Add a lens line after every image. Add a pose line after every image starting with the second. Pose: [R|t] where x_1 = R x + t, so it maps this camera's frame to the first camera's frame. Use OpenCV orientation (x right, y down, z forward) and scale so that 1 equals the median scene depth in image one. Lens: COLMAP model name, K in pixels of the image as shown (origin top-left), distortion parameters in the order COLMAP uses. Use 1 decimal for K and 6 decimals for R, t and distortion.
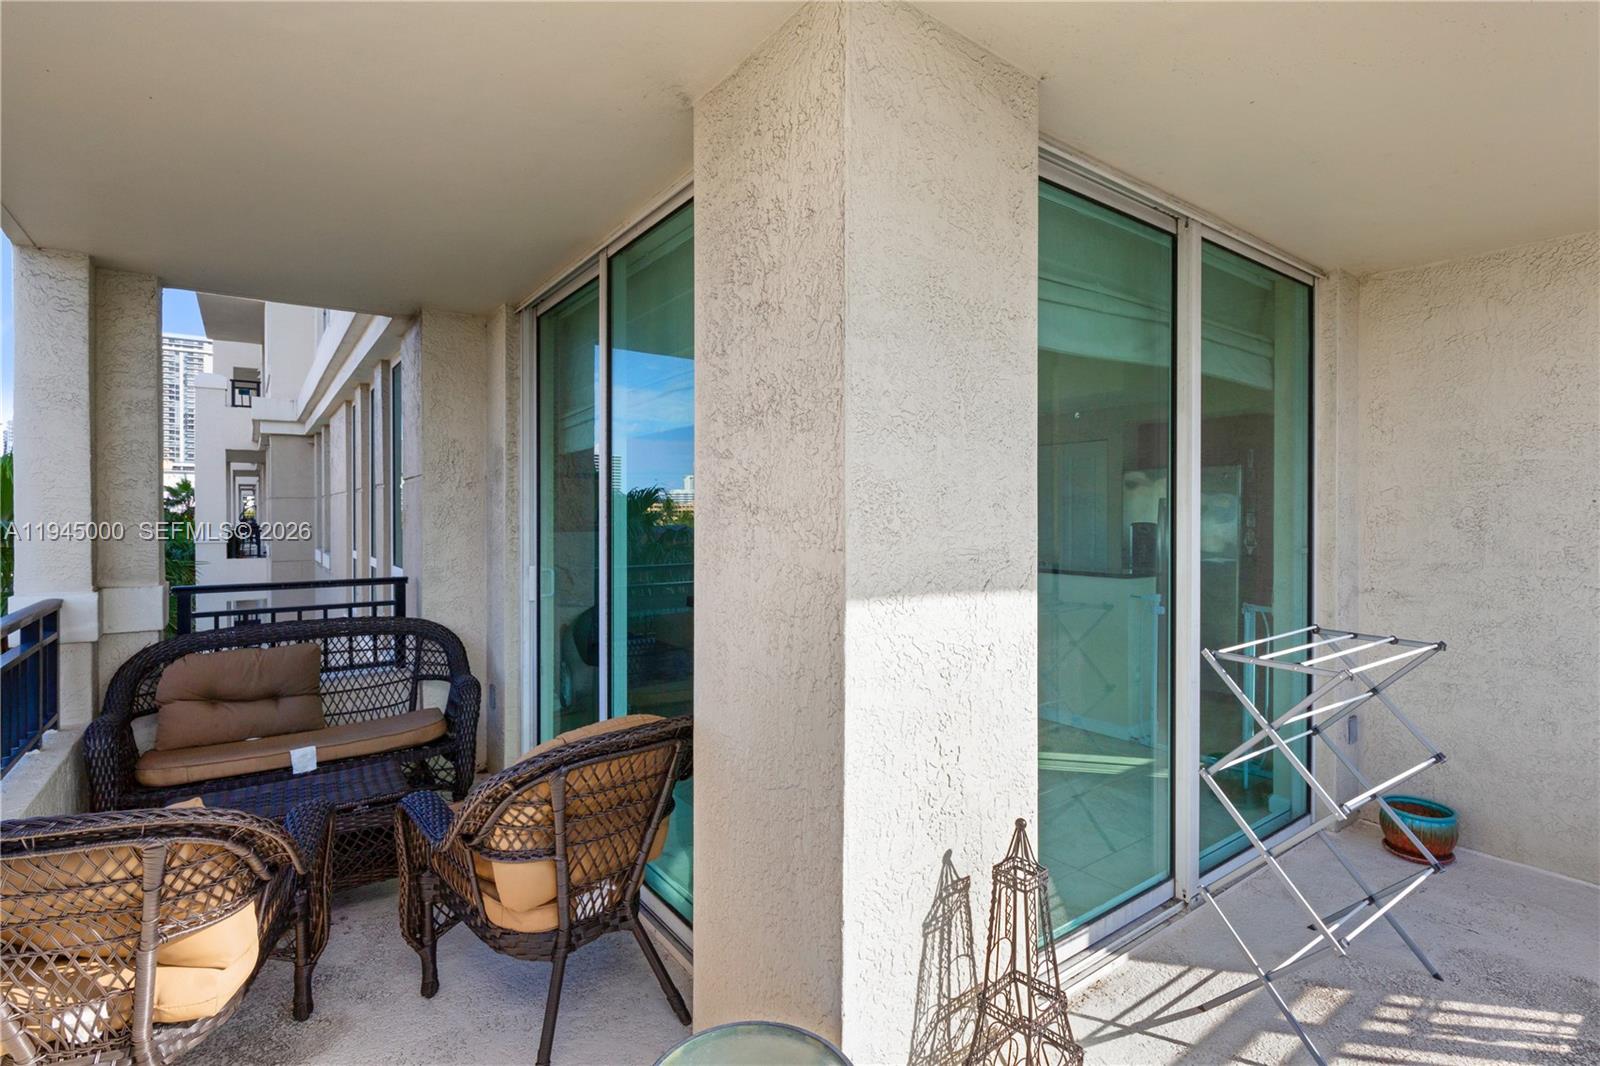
lens RADIAL K [[728.1, 0, 788.7], [0, 728.1, 511.5], [0, 0, 1]] dist [0.006488, -0.002130]
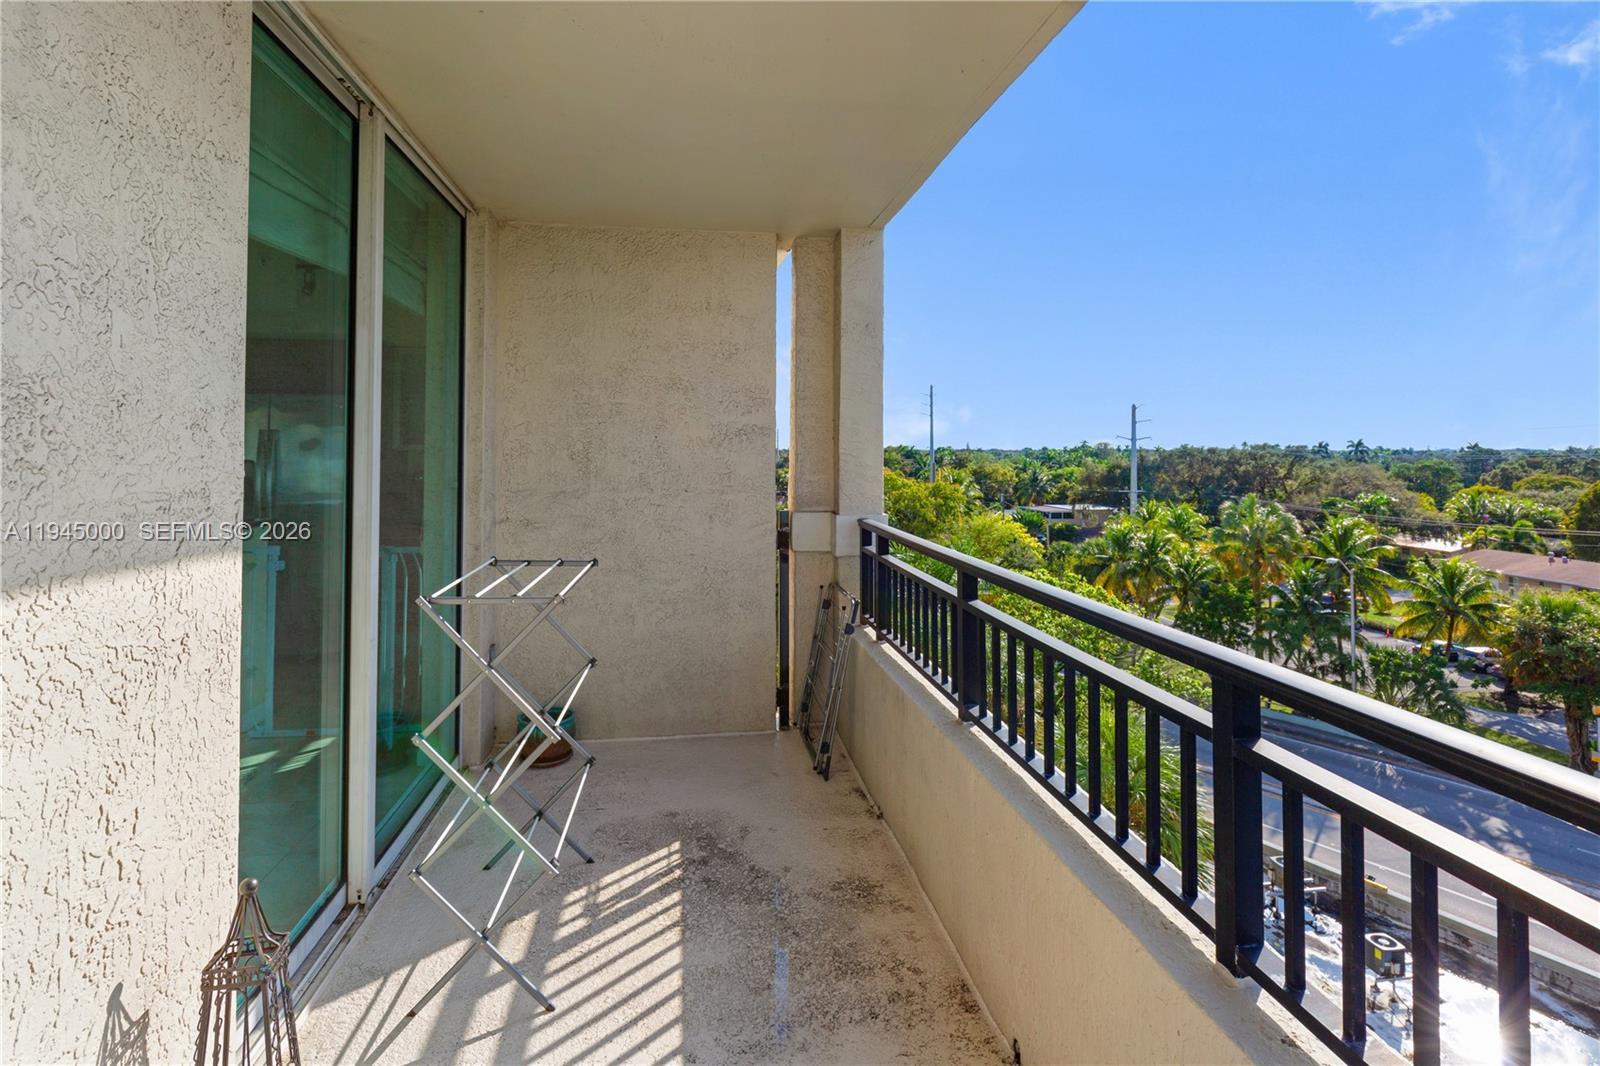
lens RADIAL K [[830.1, 0, 802.7], [0, 830.1, 423.9], [0, 0, 1]] dist [0.005125, -0.001704]
pose [[0.484216, 0.026448, 0.874549, -0.091850], [-0.001834, 0.999572, -0.029213, 0.008577], [-0.874947, 0.012541, 0.484057, 0.109609]]
